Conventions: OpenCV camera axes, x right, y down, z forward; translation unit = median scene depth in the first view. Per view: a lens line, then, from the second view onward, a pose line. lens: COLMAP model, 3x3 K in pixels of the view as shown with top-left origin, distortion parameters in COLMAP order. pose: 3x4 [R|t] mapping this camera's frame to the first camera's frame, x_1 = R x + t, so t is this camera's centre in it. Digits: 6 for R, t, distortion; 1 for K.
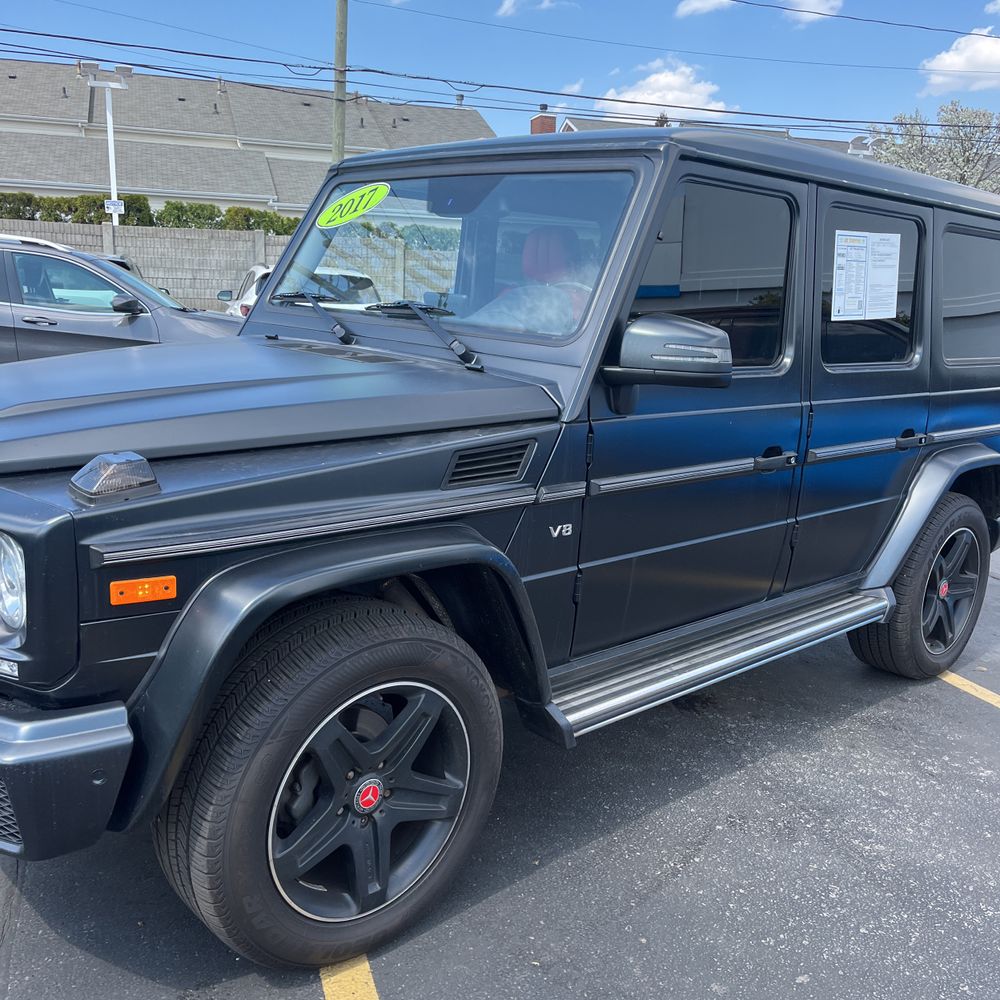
lens RADIAL K [[1012.8, 0, 501.0], [0, 1012.8, 531.4], [0, 0, 1]] dist [0.040524, -0.008248]
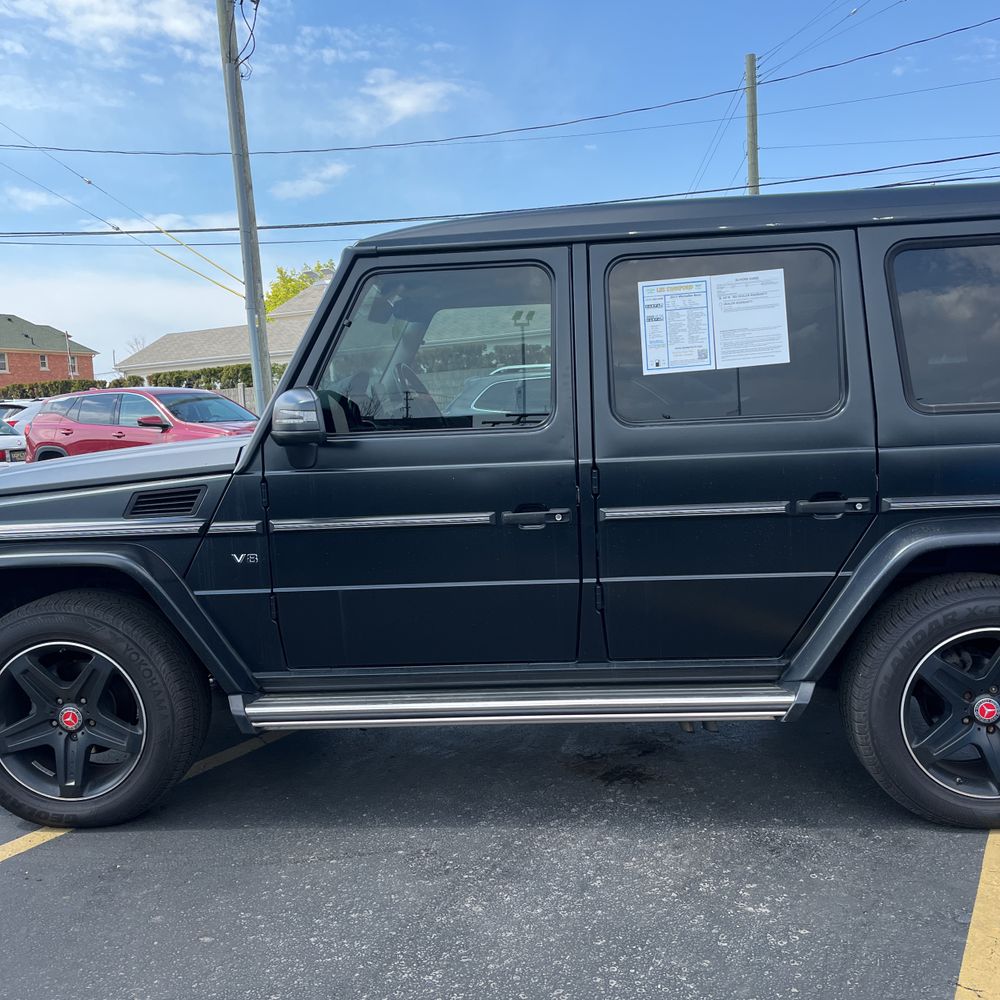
lens RADIAL K [[1021.0, 0, 503.8], [0, 1021.0, 518.3], [0, 0, 1]] dist [0.010626, -0.005103]
pose [[0.673667, 0.010891, -0.738954, 1.292438], [-0.093804, 0.993064, -0.070880, 0.010449], [0.733057, 0.117066, 0.670017, 0.379604]]
